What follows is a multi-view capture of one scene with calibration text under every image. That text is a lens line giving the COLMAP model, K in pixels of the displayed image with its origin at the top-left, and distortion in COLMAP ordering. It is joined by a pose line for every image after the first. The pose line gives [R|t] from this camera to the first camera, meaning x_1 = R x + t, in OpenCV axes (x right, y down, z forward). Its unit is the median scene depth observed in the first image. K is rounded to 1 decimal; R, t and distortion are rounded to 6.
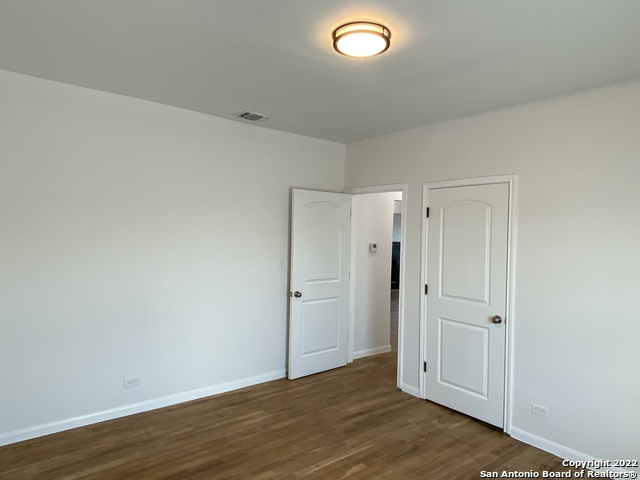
lens RADIAL K [[401.7, 0, 318.0], [0, 401.7, 239.6], [0, 0, 1]] dist [0.000128, -0.000379]
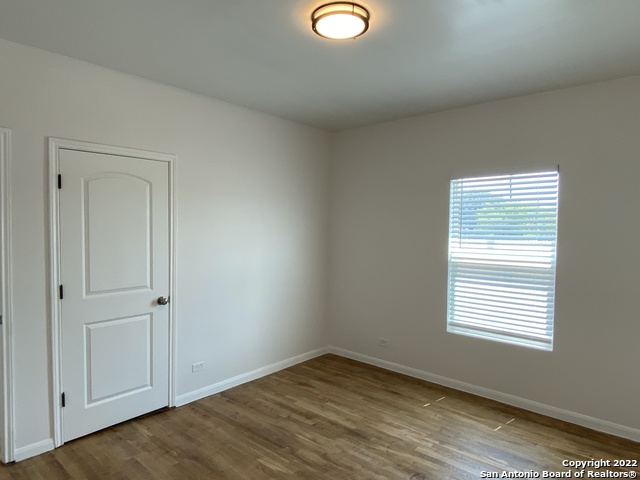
lens RADIAL K [[401.7, 0, 318.0], [0, 401.7, 239.6], [0, 0, 1]] dist [0.000128, -0.000379]
pose [[-0.161509, -0.060498, 0.985015, -0.553318], [0.005630, 0.998046, 0.062222, -0.009175], [-0.986855, 0.015595, -0.160853, 0.751006]]
